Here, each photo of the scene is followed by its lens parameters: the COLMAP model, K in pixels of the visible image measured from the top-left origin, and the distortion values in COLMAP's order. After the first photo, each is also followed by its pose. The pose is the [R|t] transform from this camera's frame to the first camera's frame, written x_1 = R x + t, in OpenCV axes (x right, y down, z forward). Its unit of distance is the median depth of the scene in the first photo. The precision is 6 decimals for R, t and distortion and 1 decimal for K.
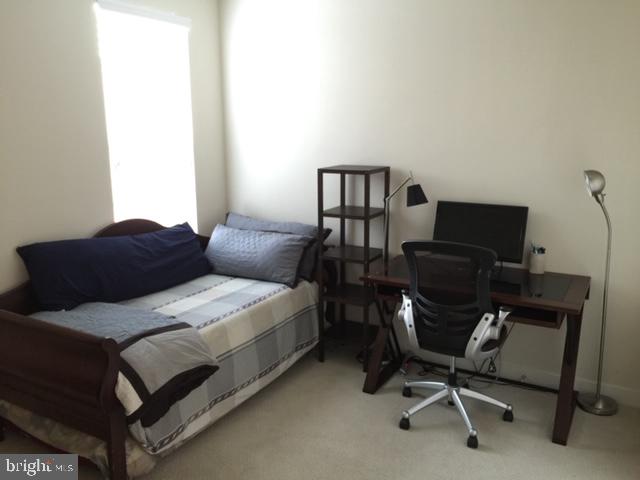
lens RADIAL K [[544.8, 0, 320.0], [0, 544.8, 240.0], [0, 0, 1]] dist [0.107276, -0.113989]
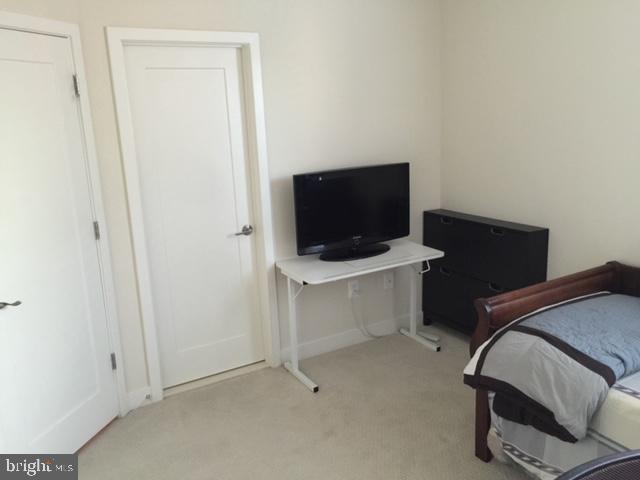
lens RADIAL K [[544.8, 0, 320.0], [0, 544.8, 240.0], [0, 0, 1]] dist [0.107276, -0.113989]
pose [[-0.501632, 0.230403, -0.833835, 0.529244], [-0.122859, 0.935136, 0.332306, -0.207862], [0.856313, 0.269139, -0.440787, 0.996516]]
